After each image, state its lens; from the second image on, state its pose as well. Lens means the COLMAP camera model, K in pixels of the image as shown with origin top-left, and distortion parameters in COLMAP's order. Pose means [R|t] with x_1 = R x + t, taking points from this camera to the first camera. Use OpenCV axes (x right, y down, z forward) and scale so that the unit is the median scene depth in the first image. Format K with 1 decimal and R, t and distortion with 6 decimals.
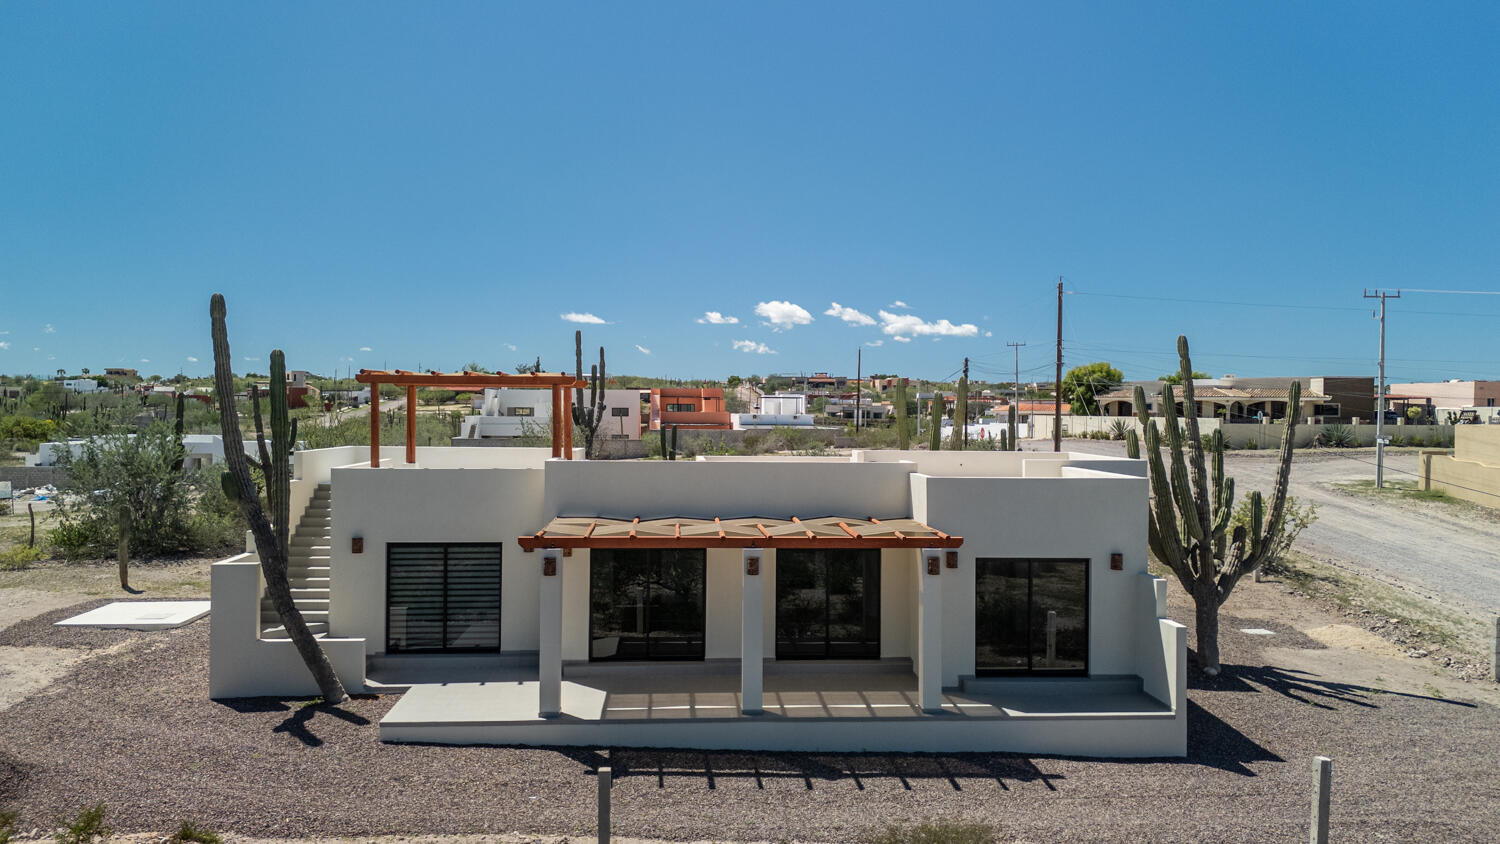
lens RADIAL K [[1090.0, 0, 750.0], [0, 1090.0, 422.0], [0, 0, 1]] dist [0.065245, -0.049357]
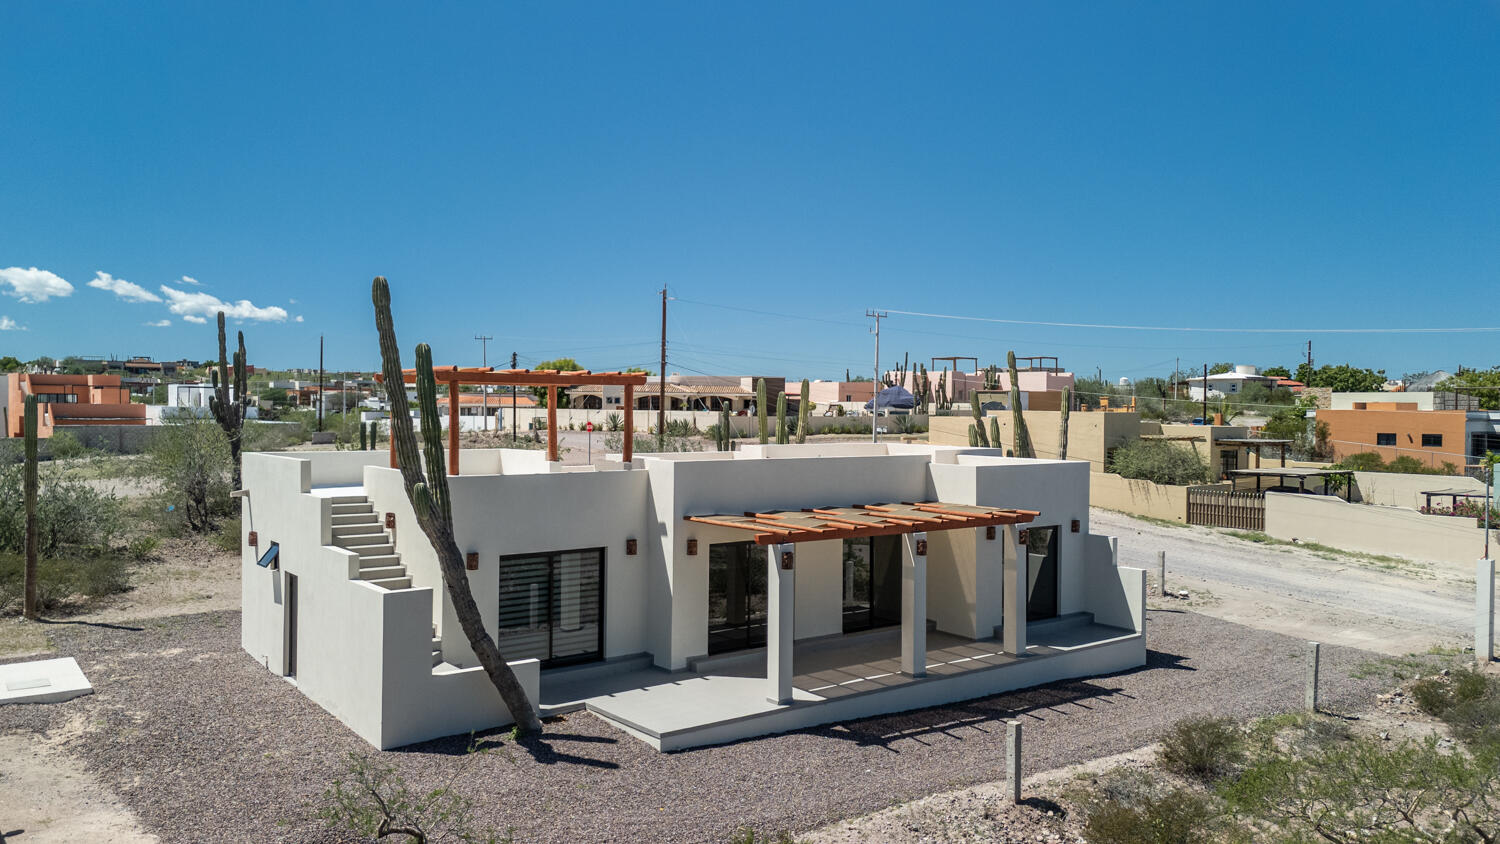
lens RADIAL K [[1090.0, 0, 750.0], [0, 1090.0, 422.0], [0, 0, 1]] dist [0.065245, -0.049357]
pose [[0.827445, -0.006414, 0.561510, -0.726127], [0.001650, 0.999958, 0.008990, -0.010319], [-0.561545, -0.006512, 0.827421, 0.137894]]
